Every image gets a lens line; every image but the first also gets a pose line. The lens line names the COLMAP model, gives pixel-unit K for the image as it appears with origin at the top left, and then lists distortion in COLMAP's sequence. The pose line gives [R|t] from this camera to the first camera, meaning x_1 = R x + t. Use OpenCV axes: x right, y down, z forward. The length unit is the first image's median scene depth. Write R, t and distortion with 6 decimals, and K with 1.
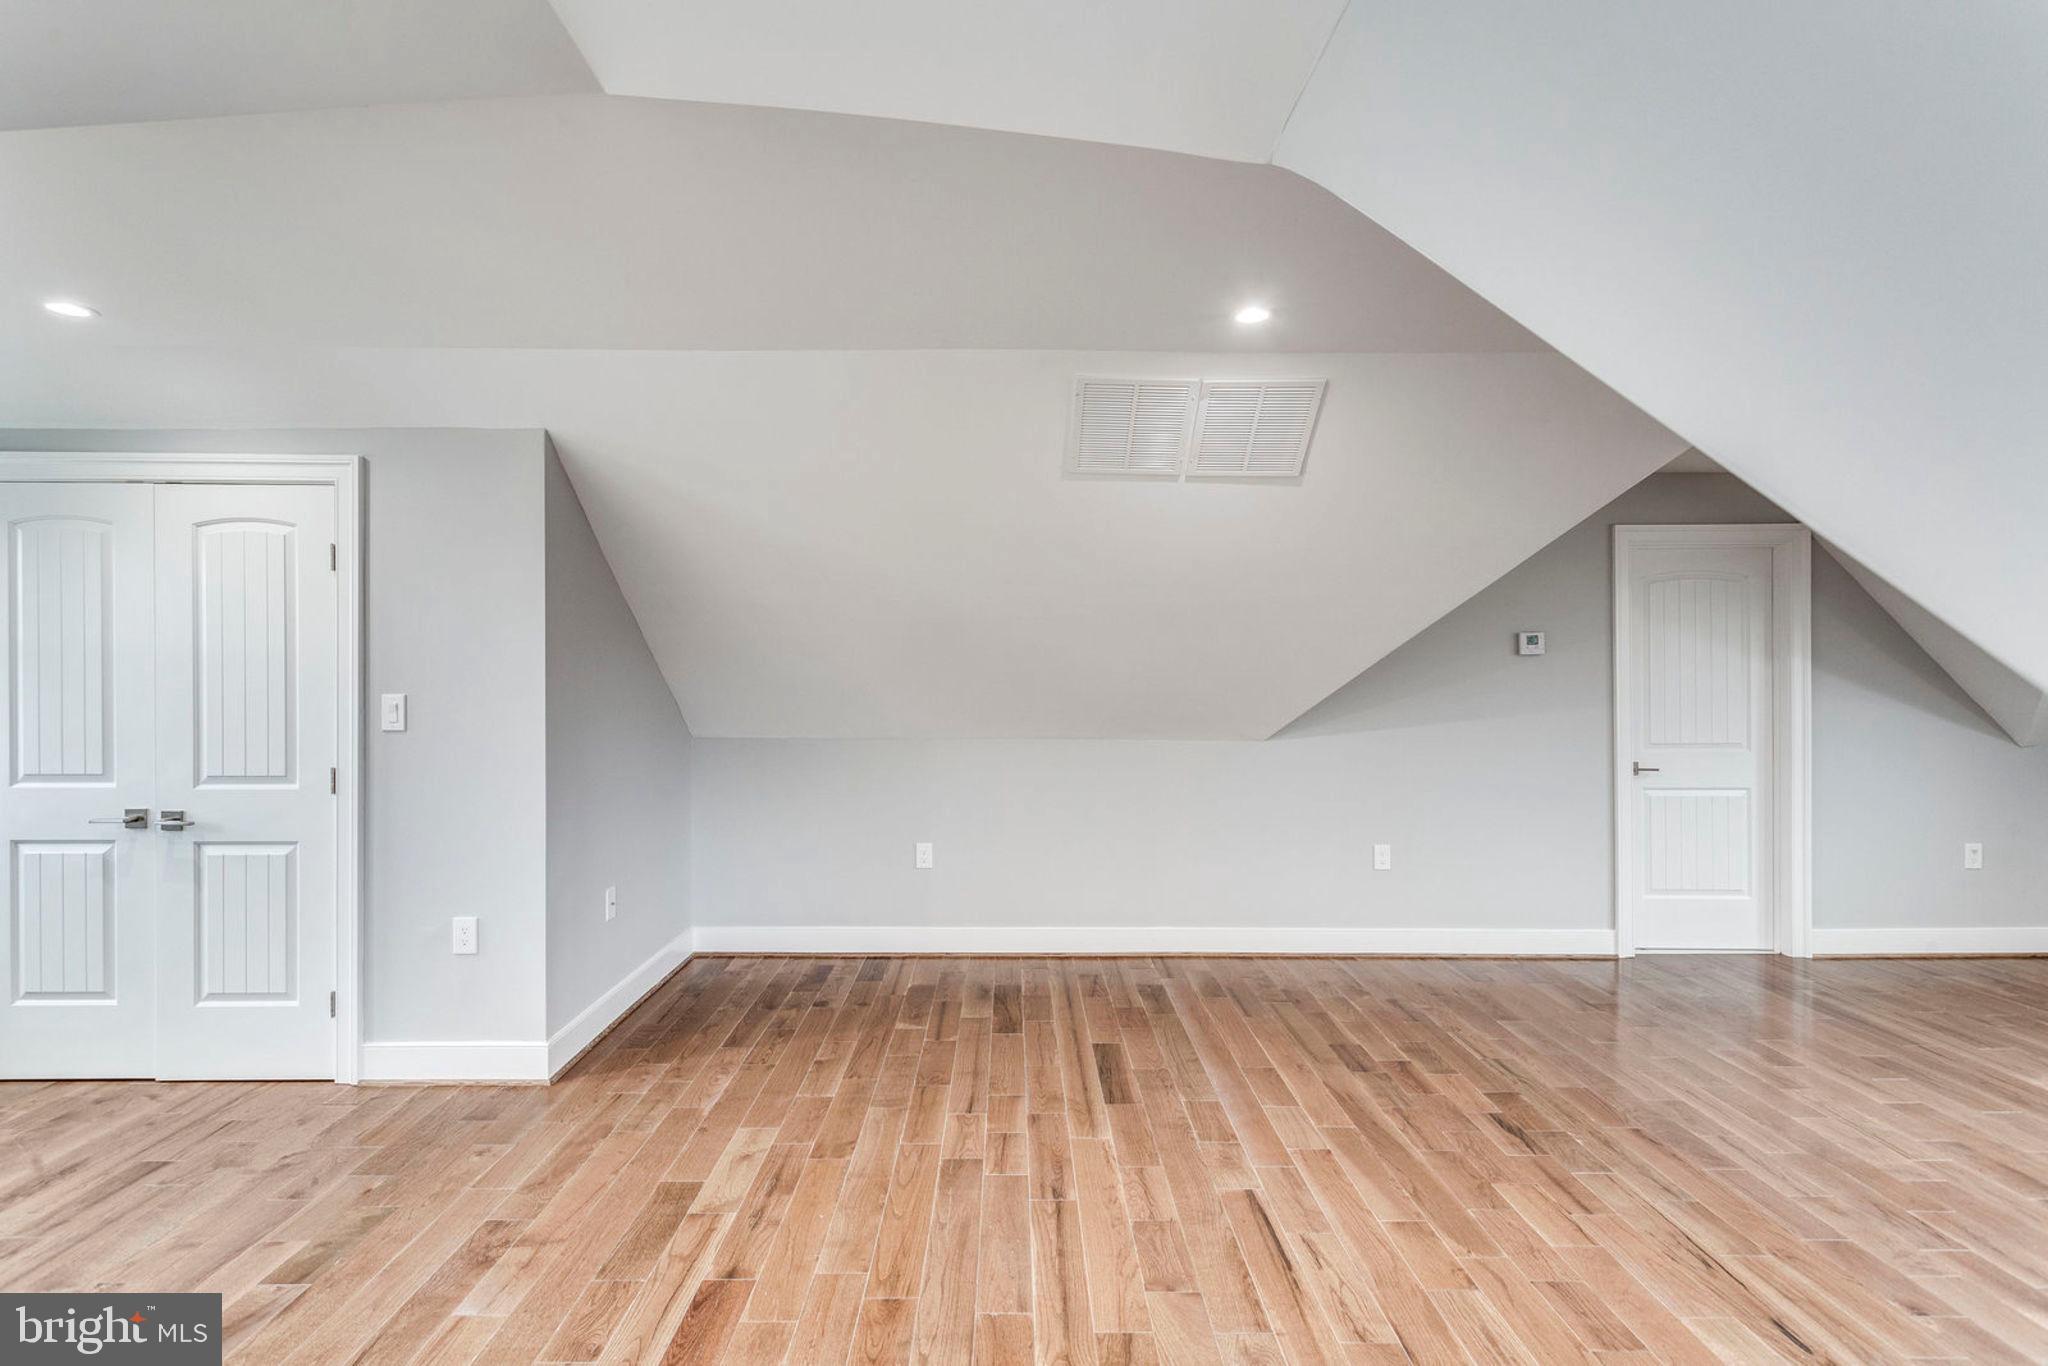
lens RADIAL K [[994.5, 0, 1024.8], [0, 994.5, 693.3], [0, 0, 1]] dist [0.003316, 0.000617]
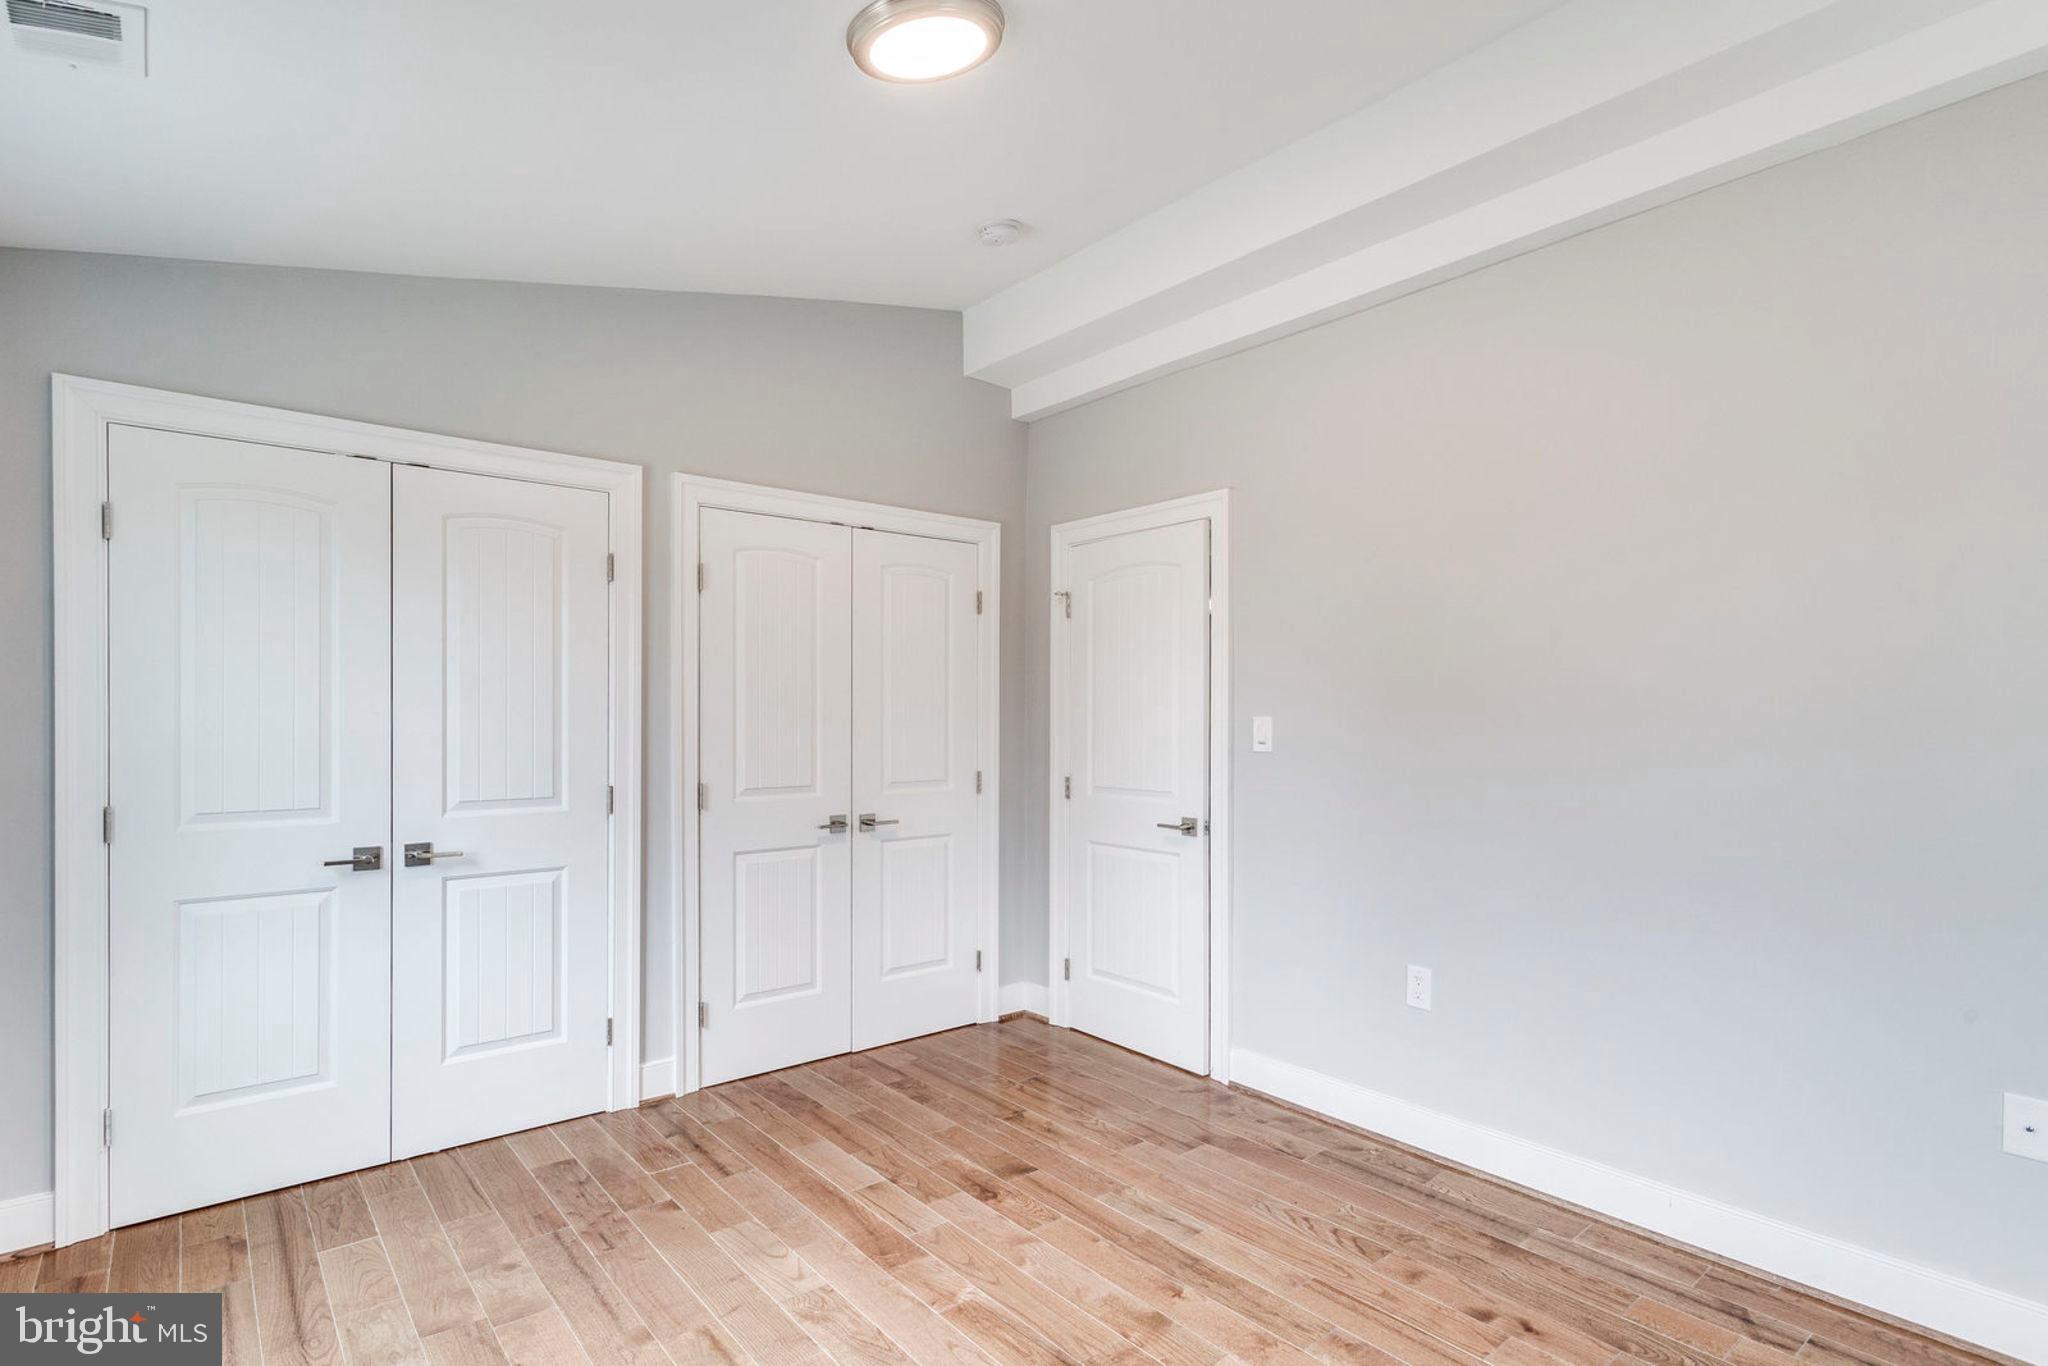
lens RADIAL K [[994.5, 0, 1033.9], [0, 994.5, 696.7], [0, 0, 1]] dist [0.003316, 0.000617]
pose [[0.779642, 0.006533, 0.626192, -0.977238], [-0.005990, 0.999978, -0.002975, -0.010803], [-0.626197, -0.001431, 0.779664, -0.006929]]
